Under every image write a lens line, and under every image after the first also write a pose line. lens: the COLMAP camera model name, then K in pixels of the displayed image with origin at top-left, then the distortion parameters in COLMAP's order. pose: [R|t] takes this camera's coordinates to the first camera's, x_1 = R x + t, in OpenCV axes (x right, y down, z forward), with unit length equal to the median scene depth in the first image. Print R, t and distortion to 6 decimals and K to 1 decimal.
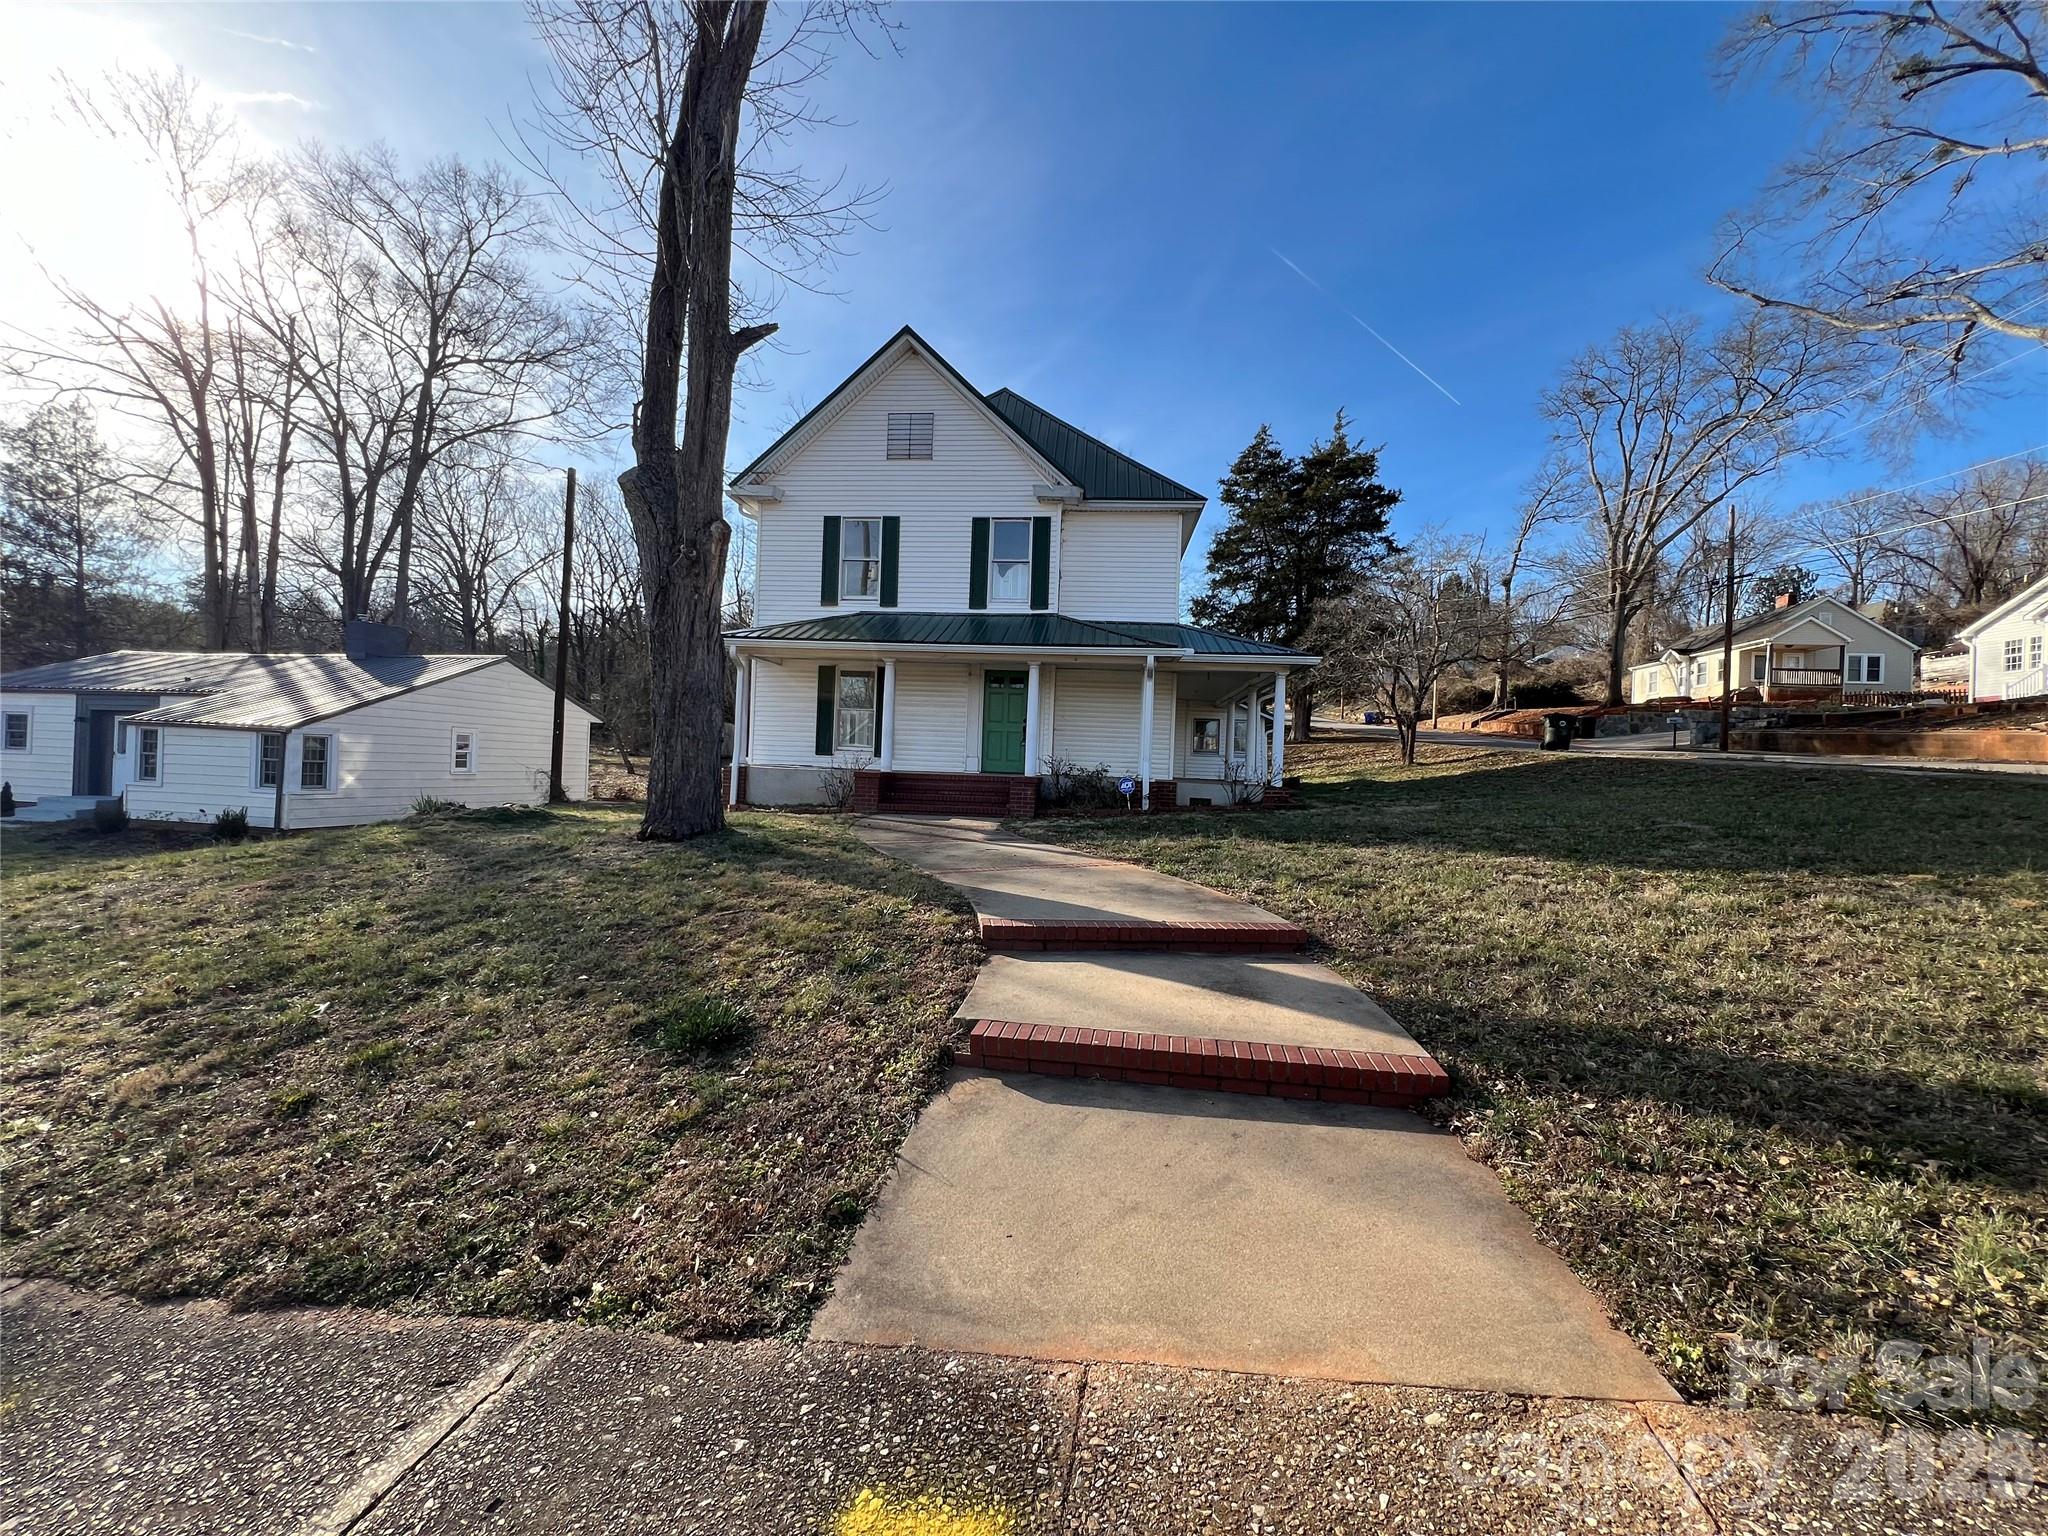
lens RADIAL K [[825.3, 0, 1024.0], [0, 825.3, 768.0], [0, 0, 1]] dist [-0.002127, -0.000041]
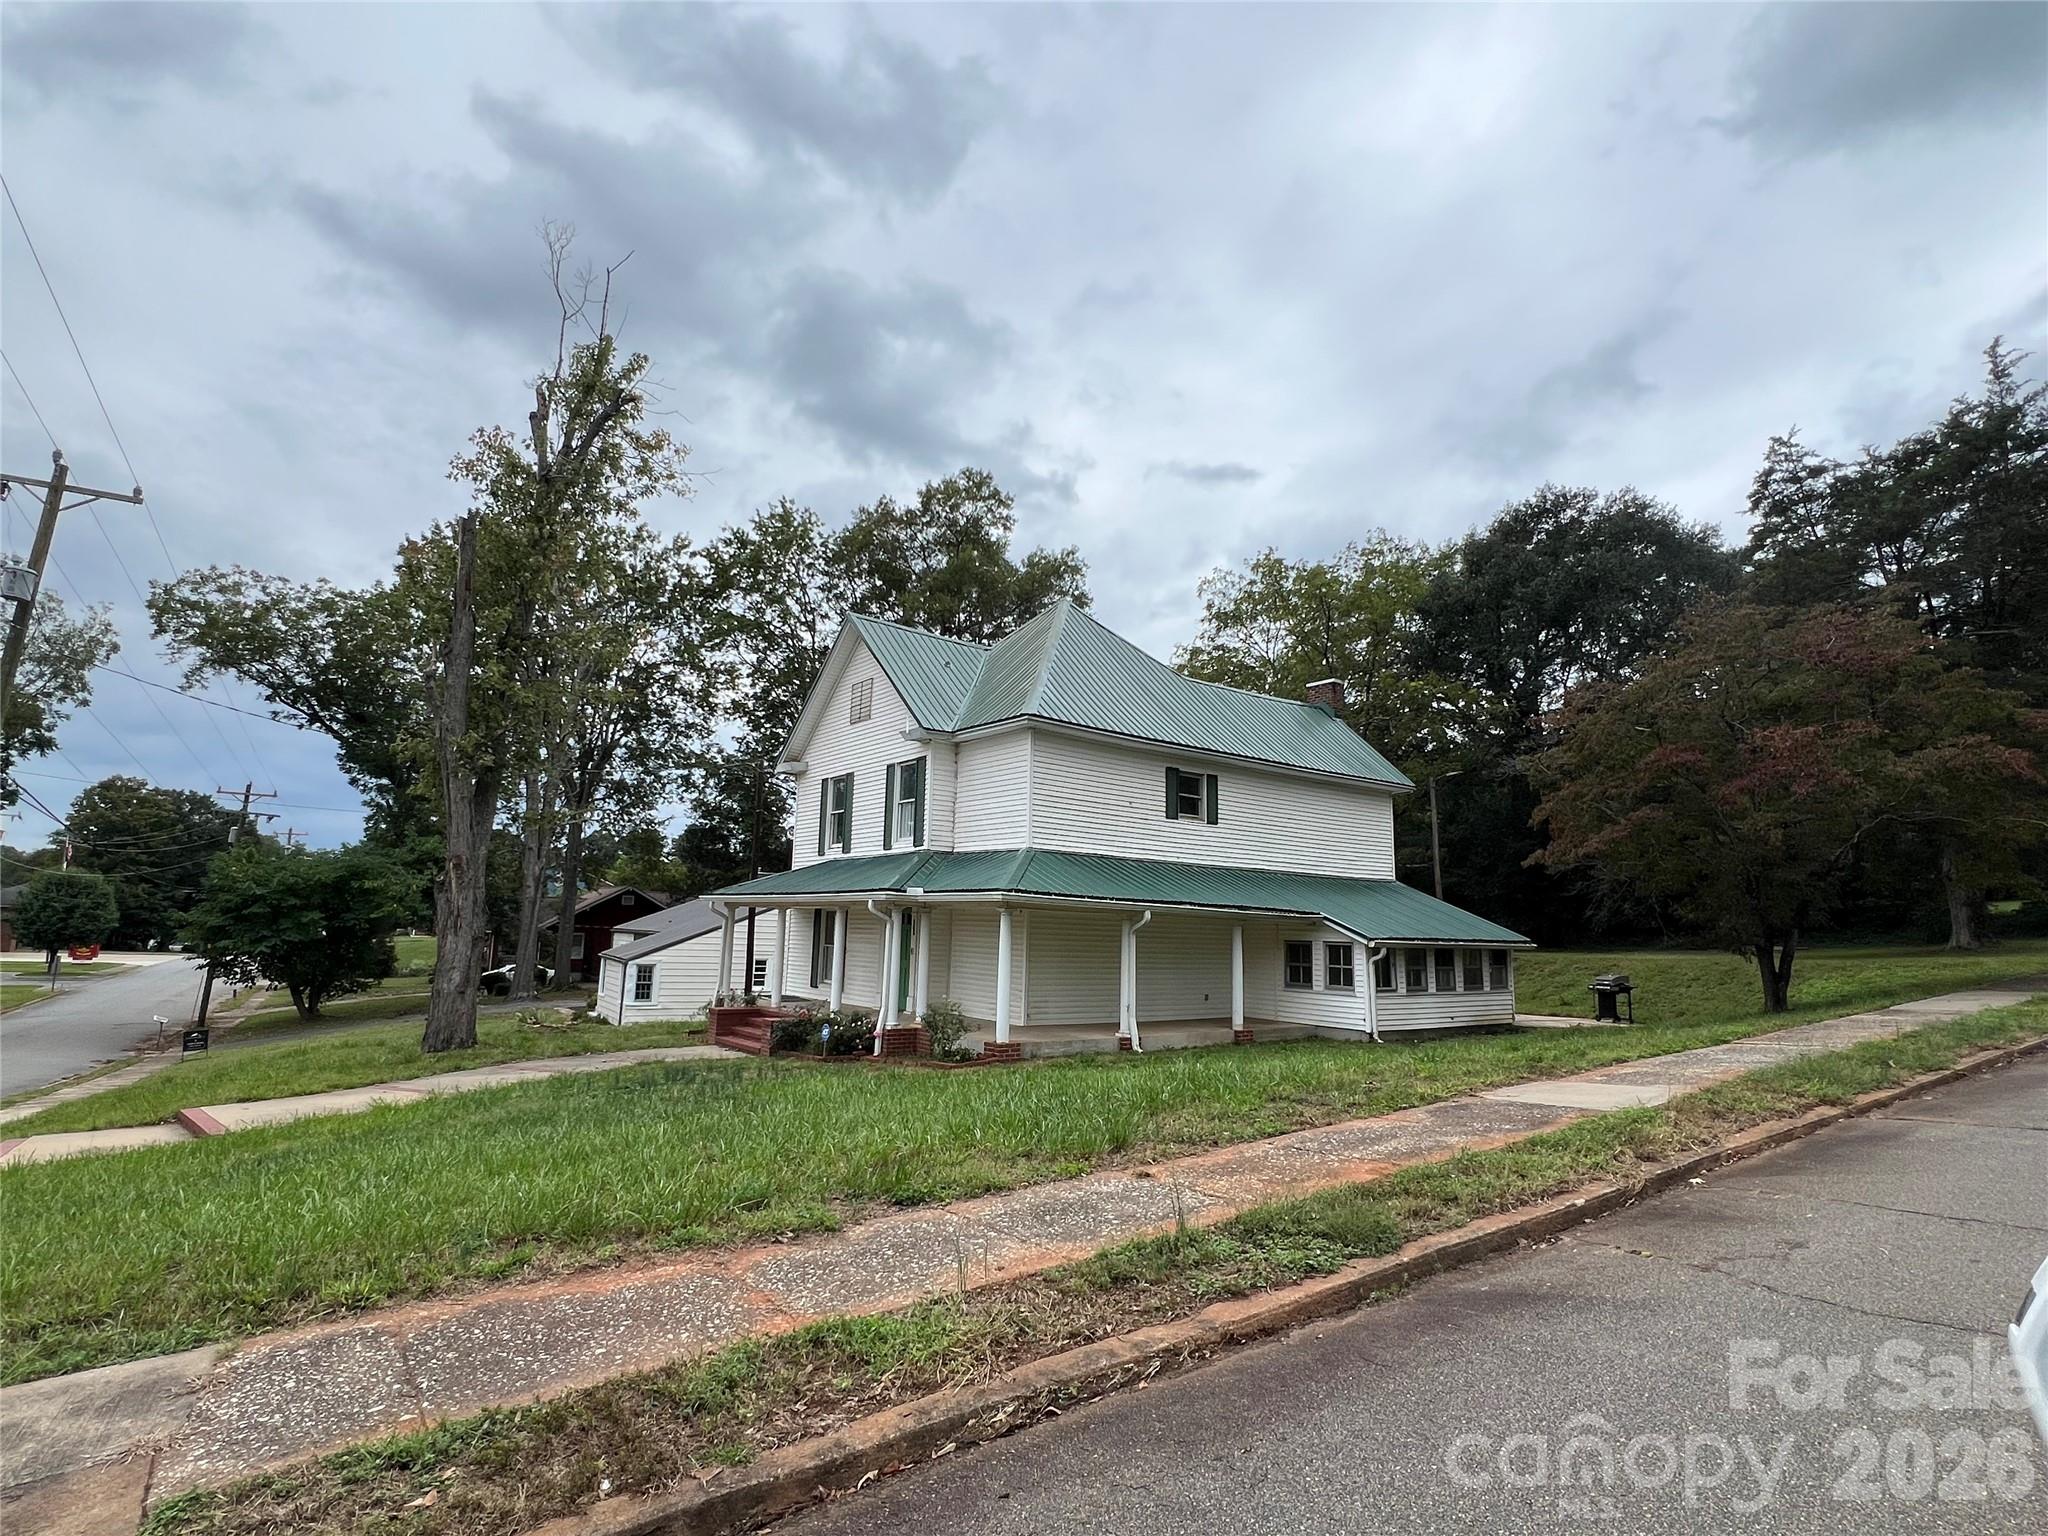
lens RADIAL K [[1033.3, 0, 1024.0], [0, 1033.3, 768.0], [0, 0, 1]] dist [-0.004254, -0.000937]
pose [[0.665987, -0.132732, -0.734060, 1.043258], [-0.003290, 0.983510, -0.180823, -0.057070], [0.745956, 0.122840, 0.654568, 0.250276]]
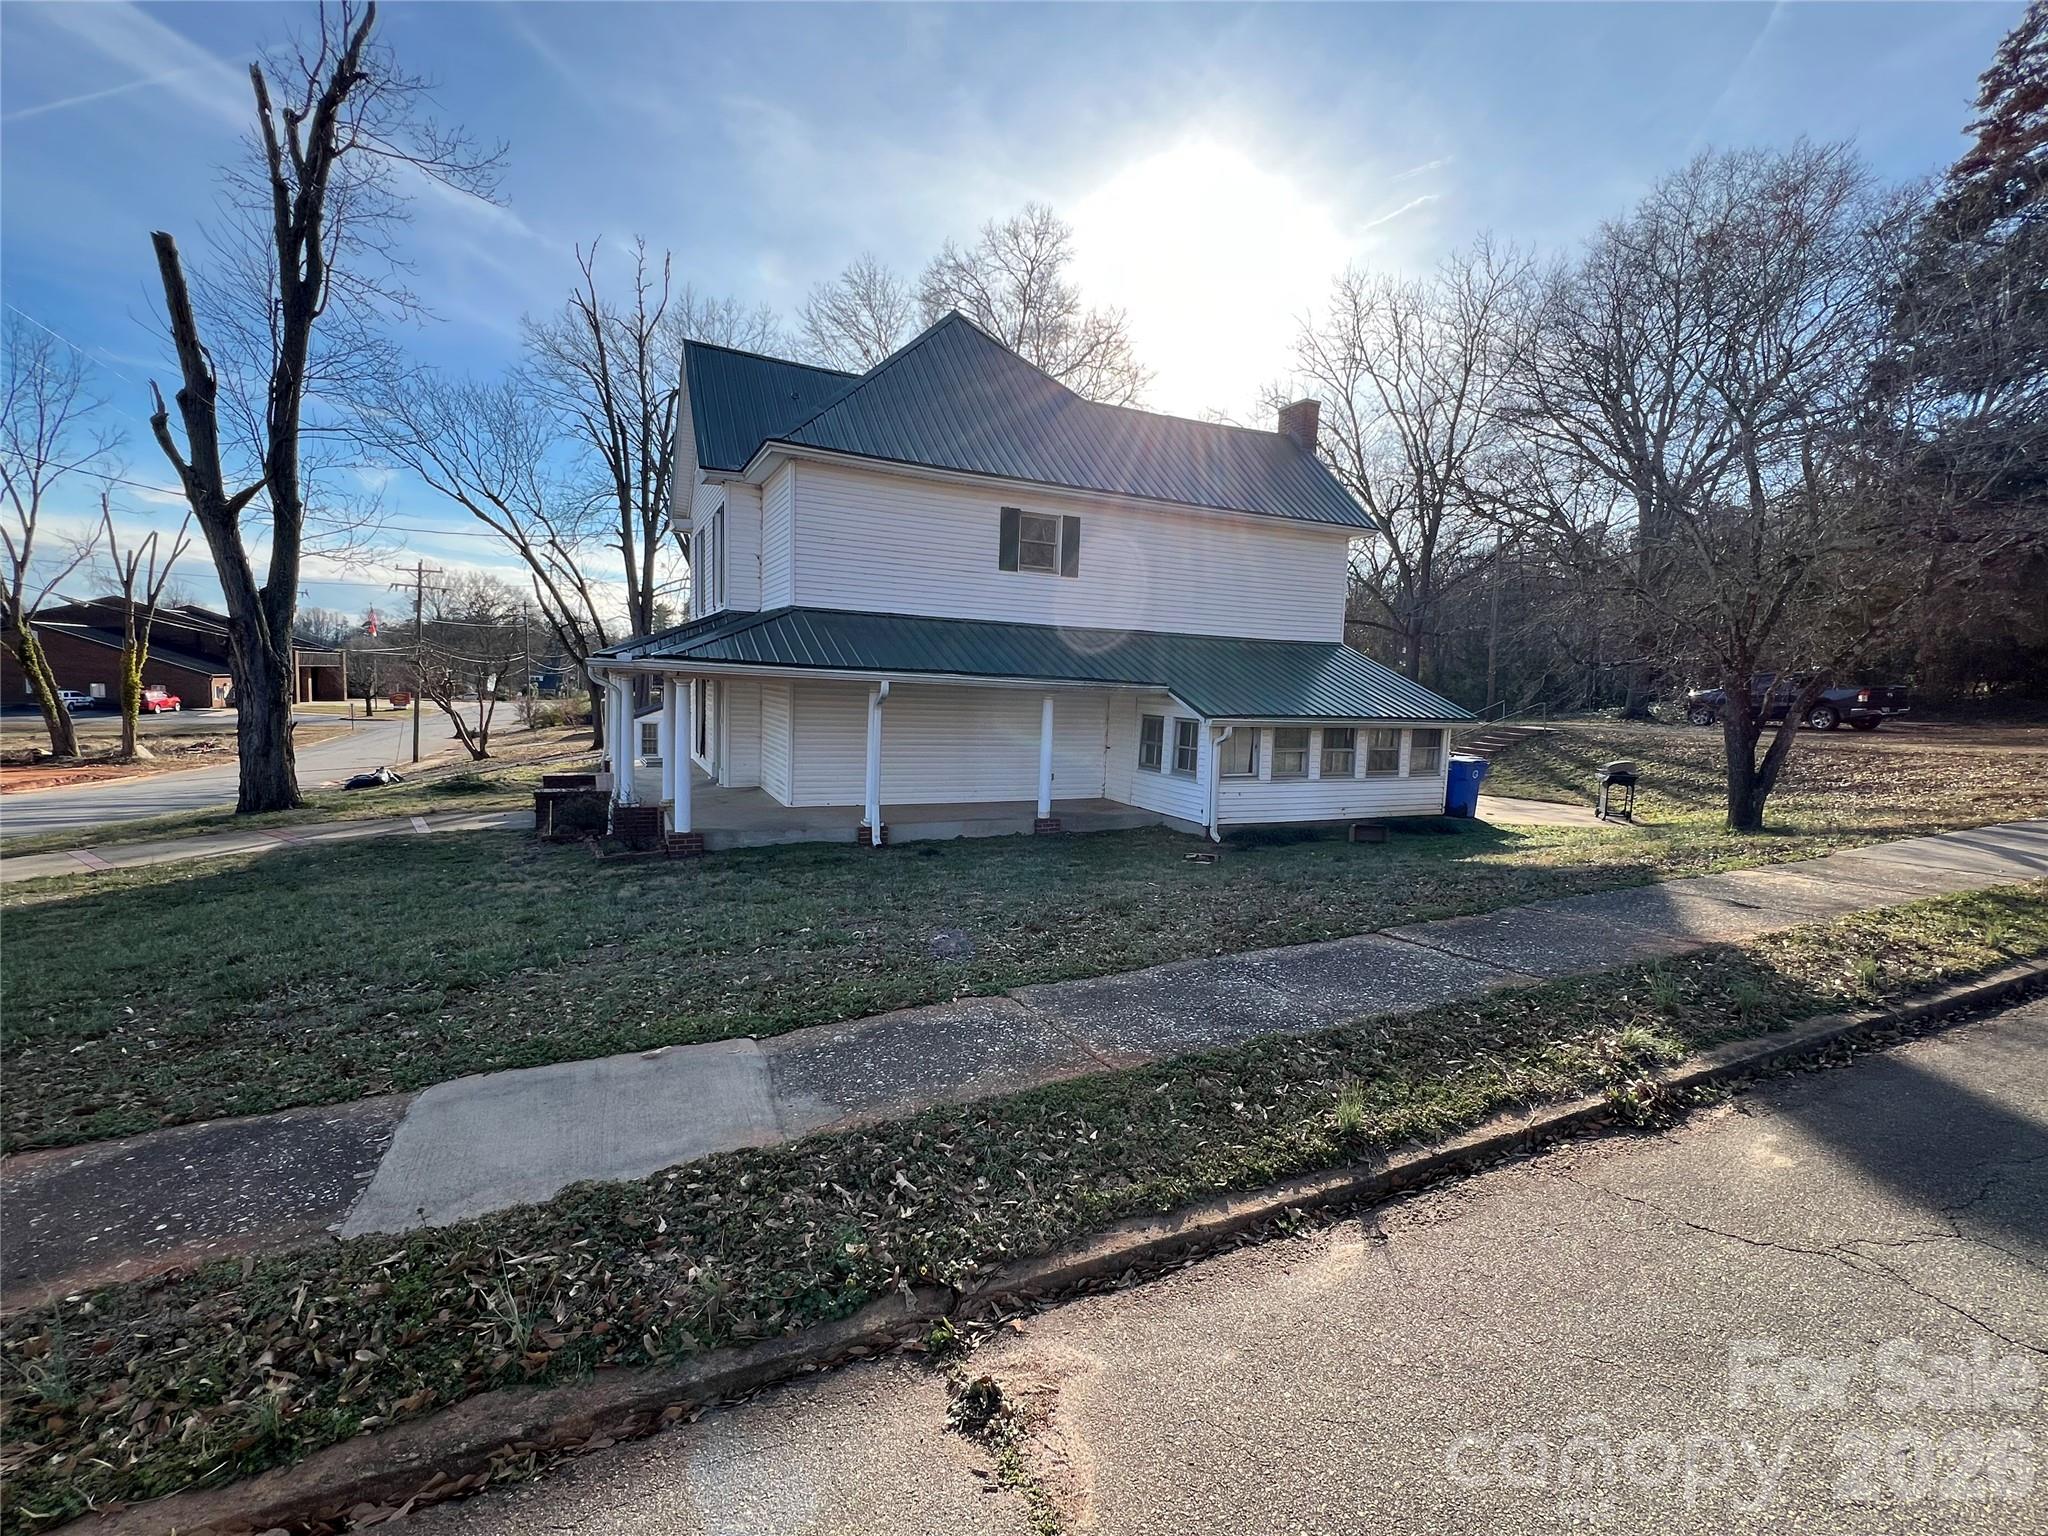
lens RADIAL K [[887.2, 0, 1024.0], [0, 887.2, 768.0], [0, 0, 1]] dist [0.007146, 0.000538]
pose [[0.504036, 0.066676, -0.861105, 1.038735], [-0.018360, 0.997618, 0.066499, -0.083925], [0.863487, -0.017708, 0.504060, 0.789128]]
